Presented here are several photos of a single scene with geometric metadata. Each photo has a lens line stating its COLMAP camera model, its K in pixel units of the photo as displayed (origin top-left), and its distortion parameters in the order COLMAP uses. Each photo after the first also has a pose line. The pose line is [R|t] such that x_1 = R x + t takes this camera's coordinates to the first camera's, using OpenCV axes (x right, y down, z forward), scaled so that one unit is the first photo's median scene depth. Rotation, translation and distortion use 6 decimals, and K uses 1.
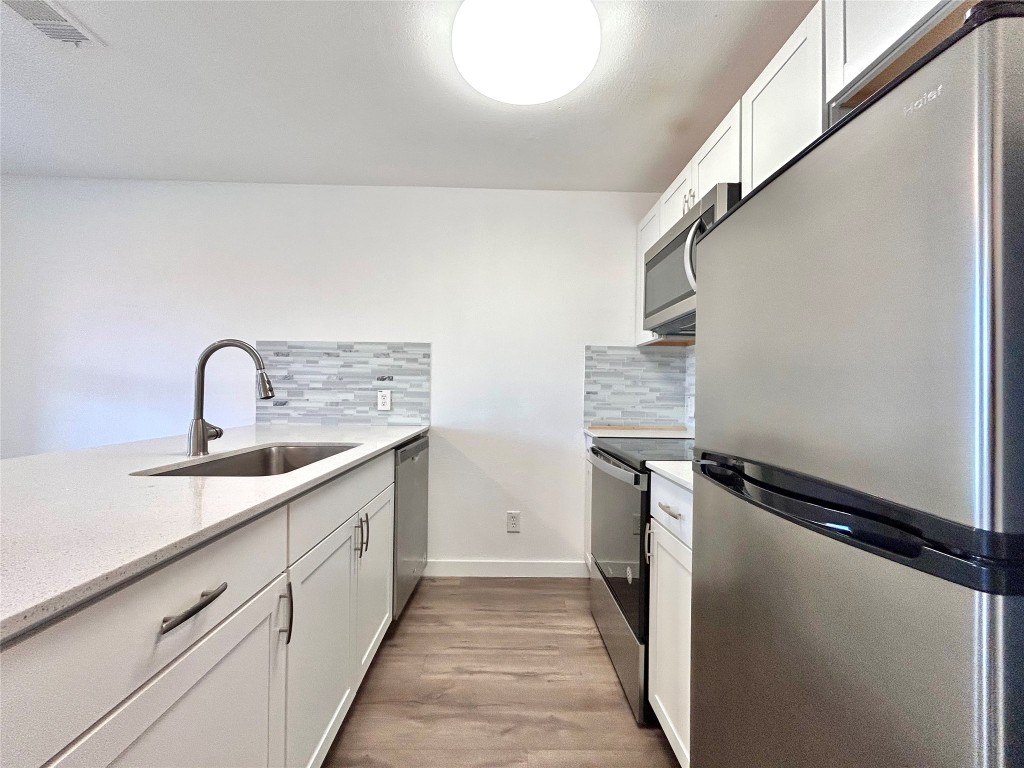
lens RADIAL K [[413.3, 0, 509.6], [0, 413.3, 386.4], [0, 0, 1]] dist [-0.001763, -0.000587]
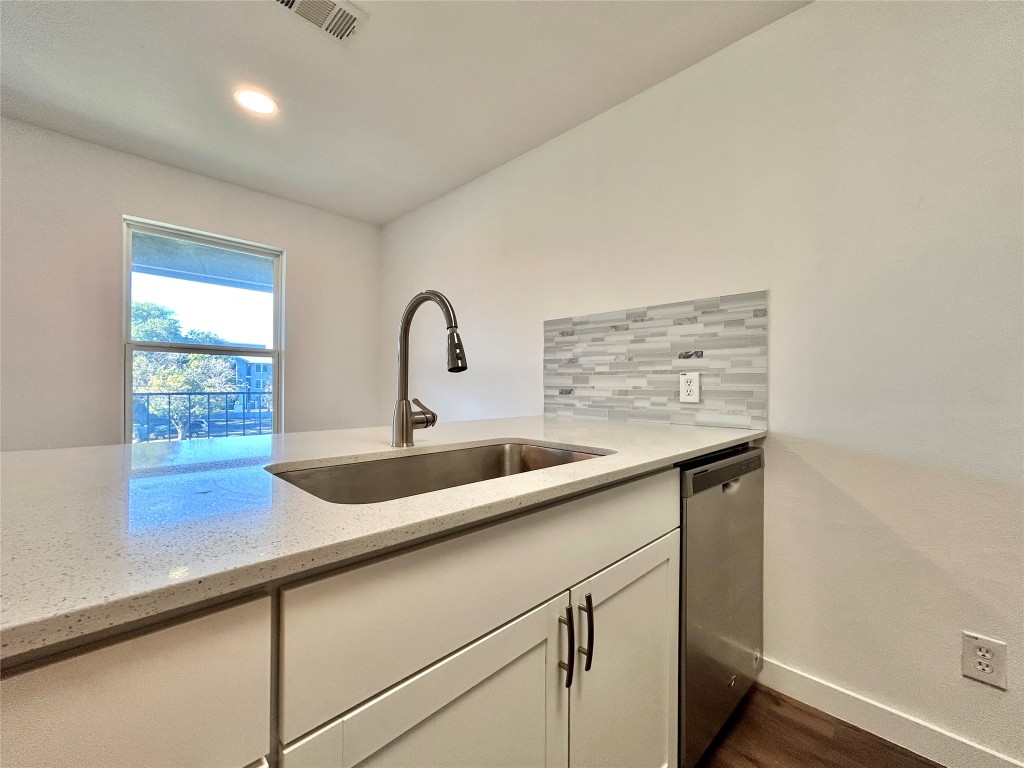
lens RADIAL K [[413.3, 0, 513.3], [0, 413.3, 383.3], [0, 0, 1]] dist [-0.001763, -0.000587]
pose [[0.702726, -0.010412, -0.711384, -0.028345], [0.006138, 0.999944, -0.008573, 0.030587], [0.711434, 0.001658, 0.702751, 0.328152]]
